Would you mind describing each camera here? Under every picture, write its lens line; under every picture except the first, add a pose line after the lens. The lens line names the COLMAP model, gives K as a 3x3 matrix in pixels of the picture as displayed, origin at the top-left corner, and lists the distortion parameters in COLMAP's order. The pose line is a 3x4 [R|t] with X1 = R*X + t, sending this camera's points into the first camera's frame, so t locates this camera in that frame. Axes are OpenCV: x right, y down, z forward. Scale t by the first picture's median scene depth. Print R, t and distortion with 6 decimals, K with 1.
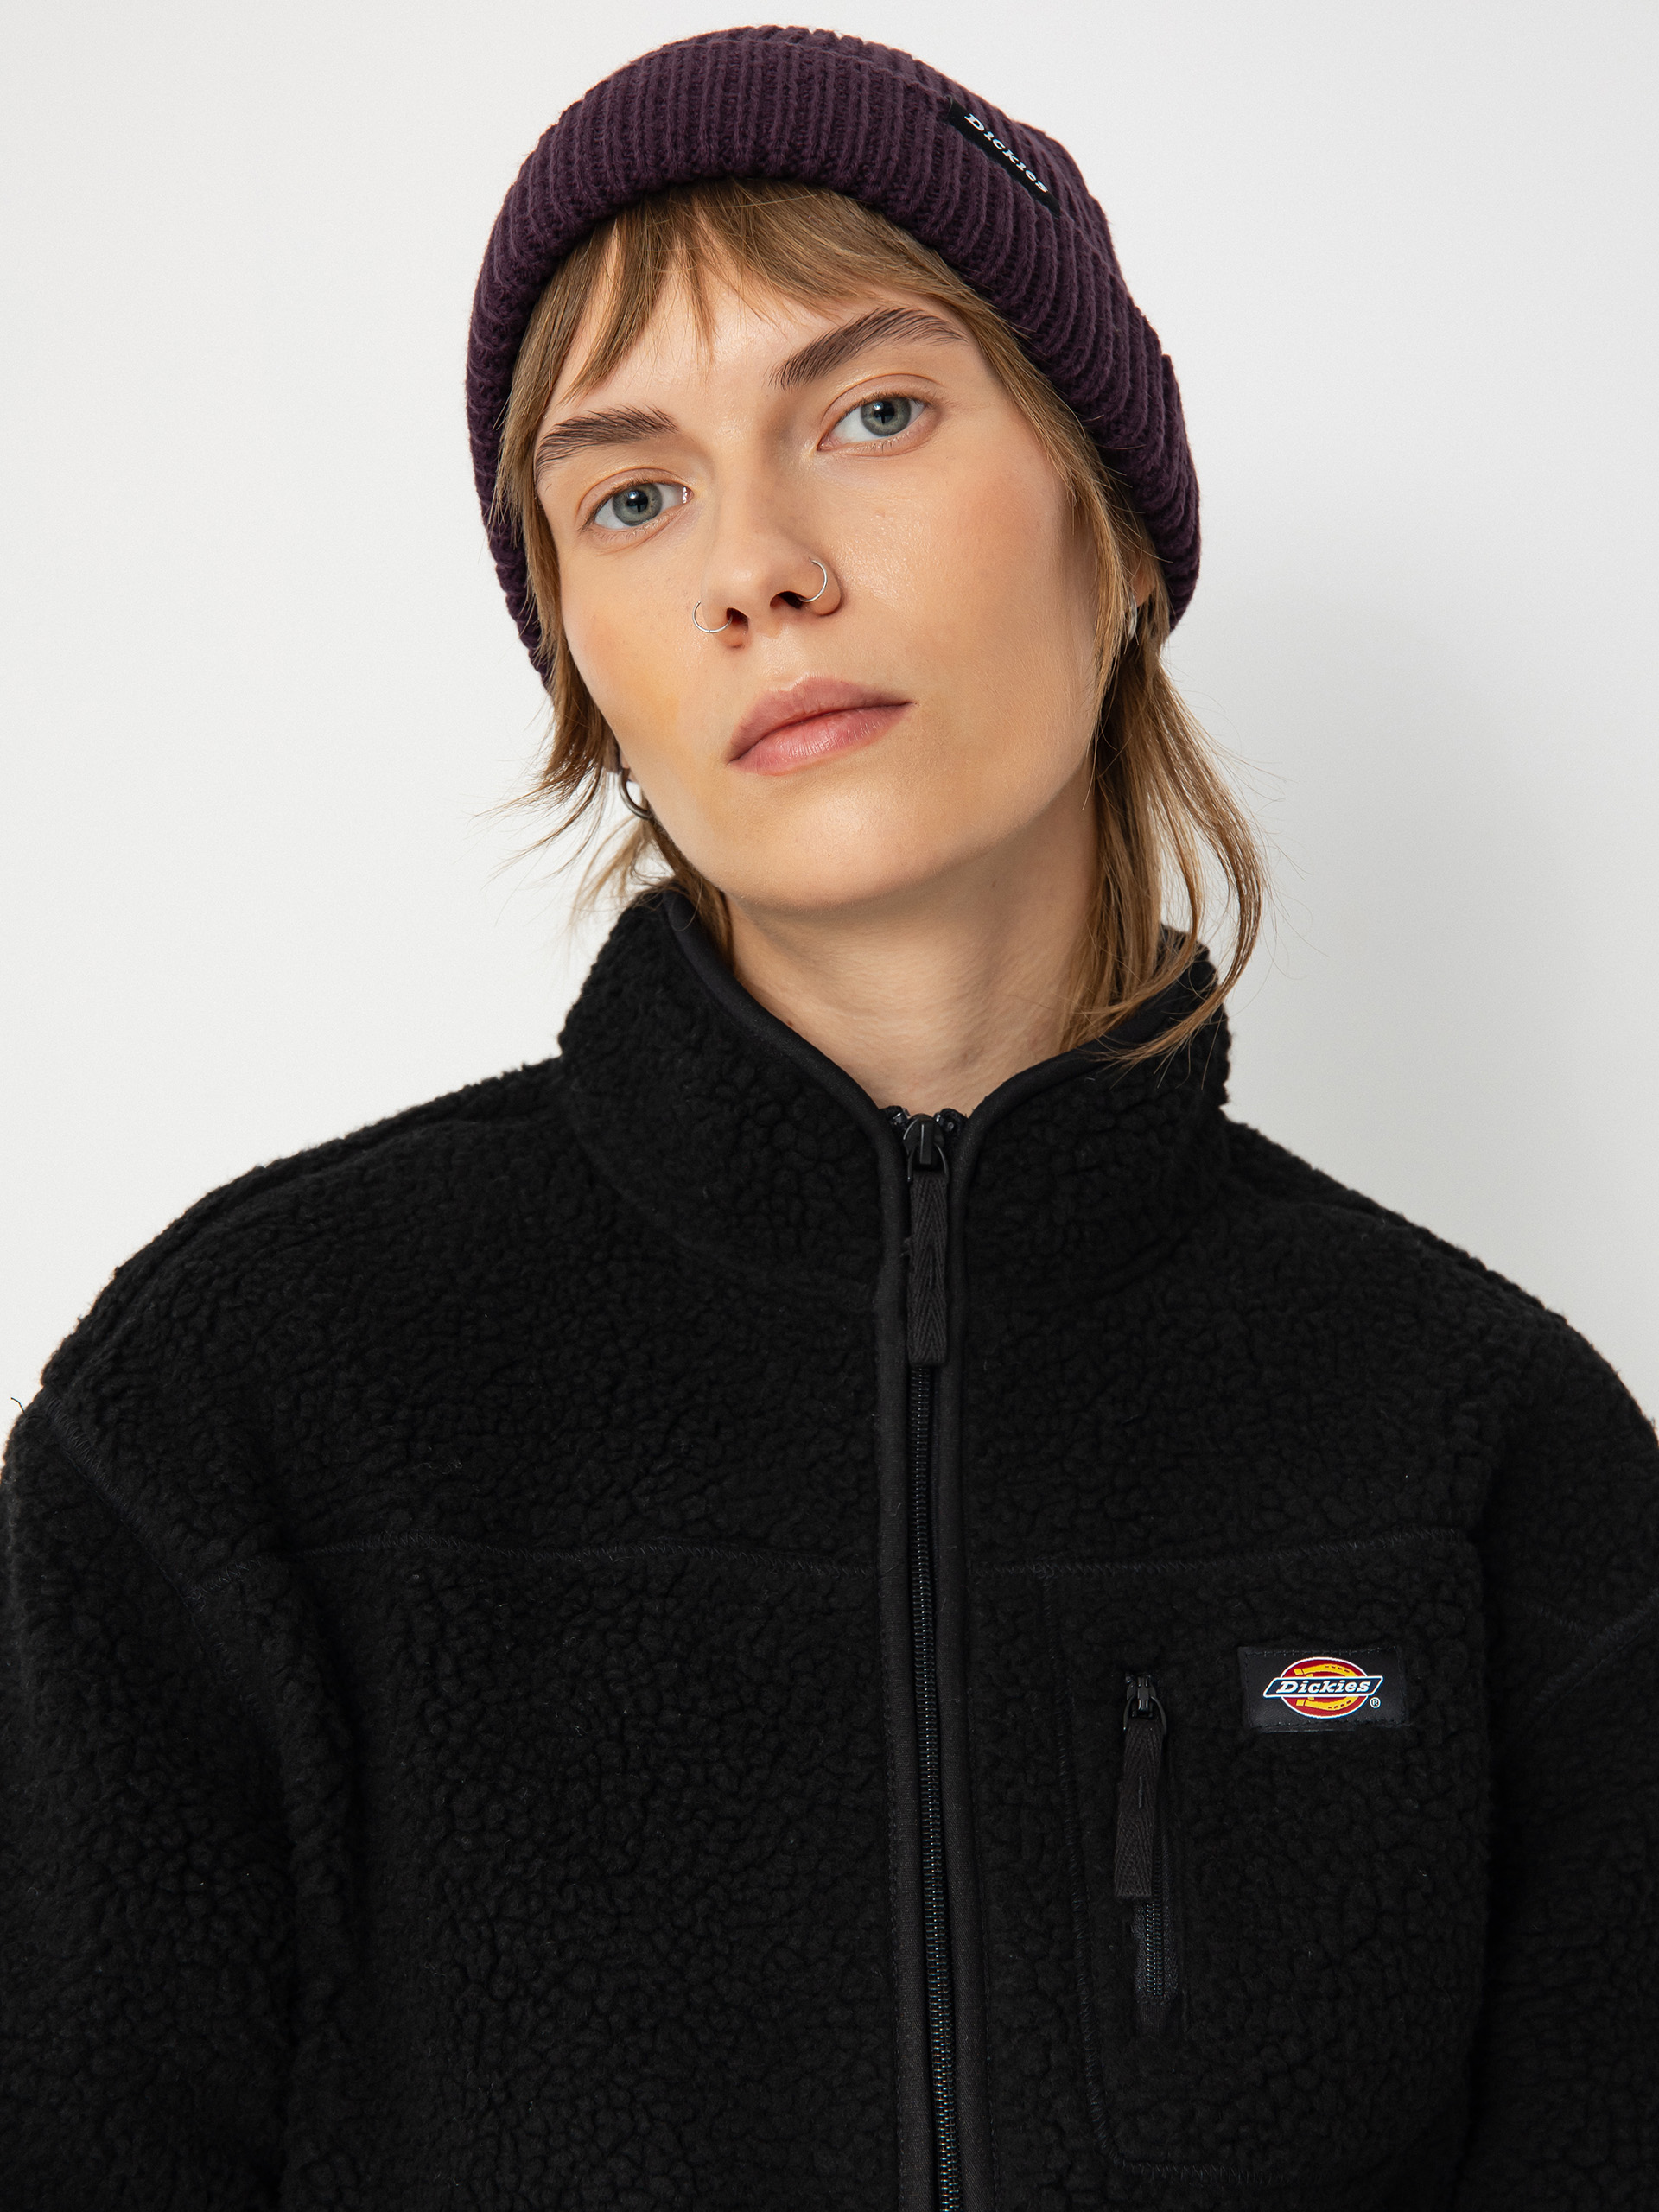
lens RADIAL K [[4163.3, 0, 829.5], [0, 4163.3, 1106.0], [0, 0, 1]] dist [1.758878, -22.223012]
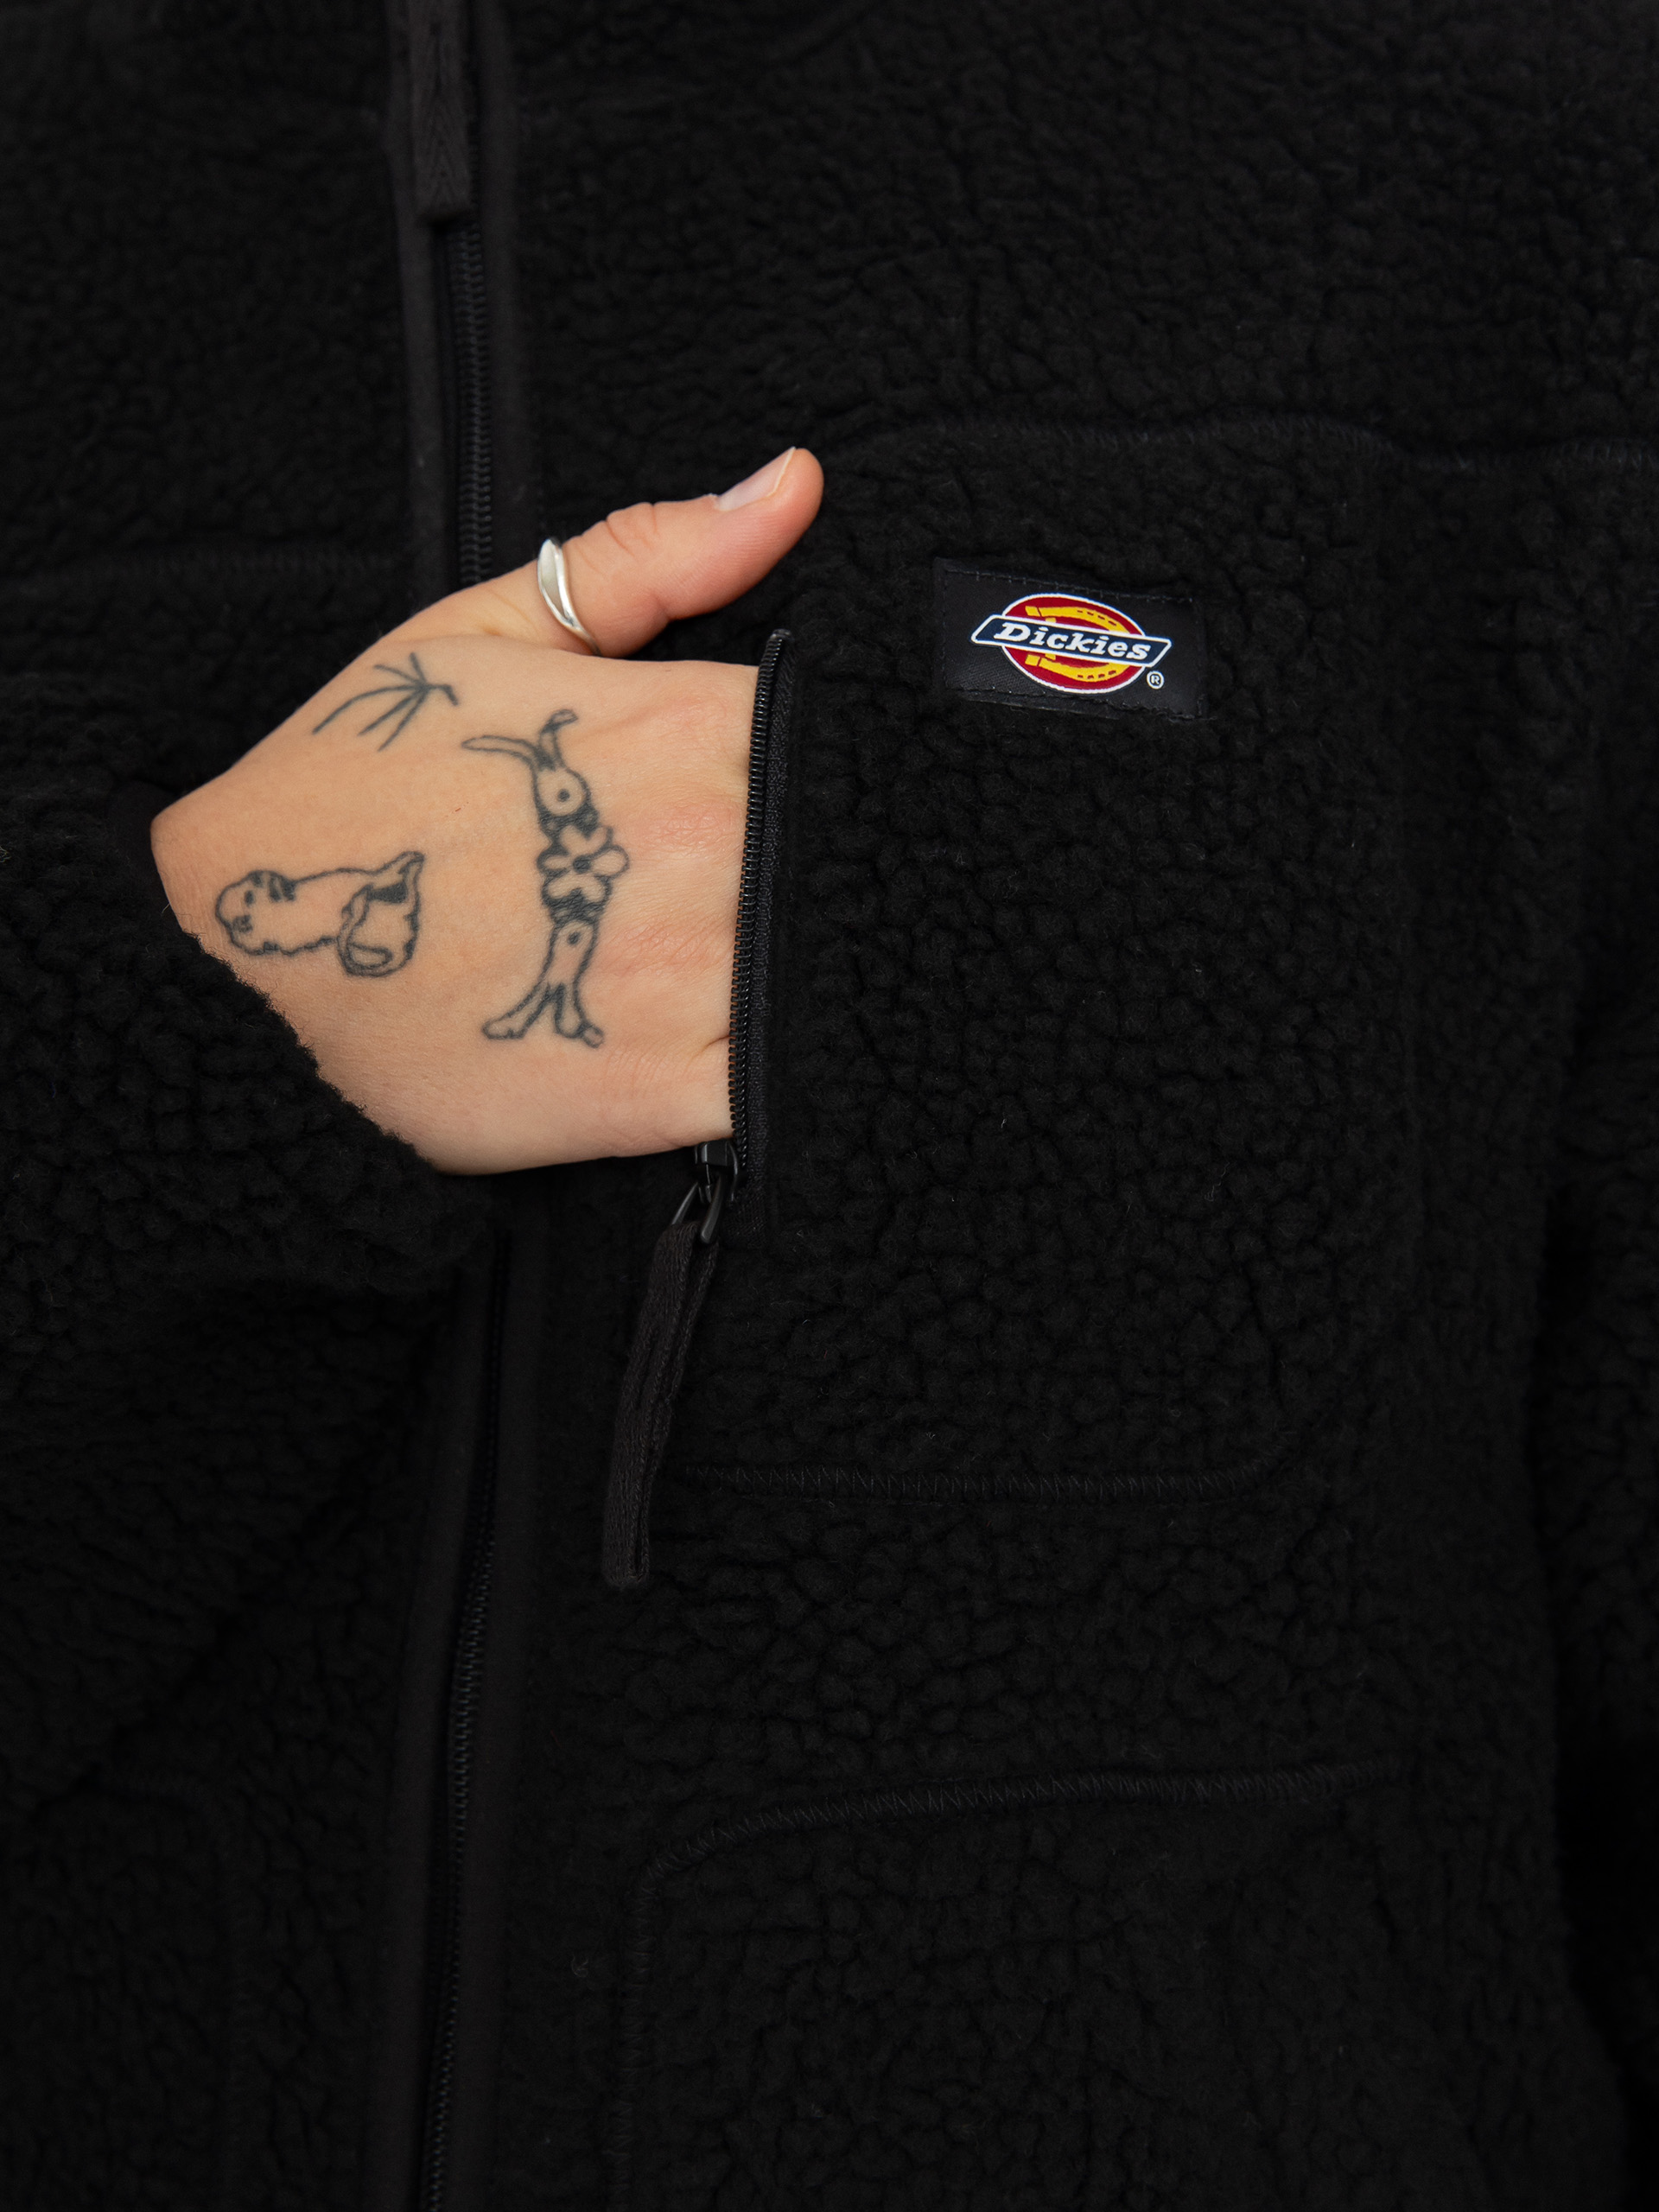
lens RADIAL K [[3252.2, 0, 829.5], [0, 3252.2, 1106.0], [0, 0, 1]] dist [-0.004093, -0.016161]
pose [[0.991669, 0.090816, 0.091347, 0.049156], [-0.110297, 0.964974, 0.238031, 0.095745], [-0.066531, -0.246123, 0.966952, 0.572814]]
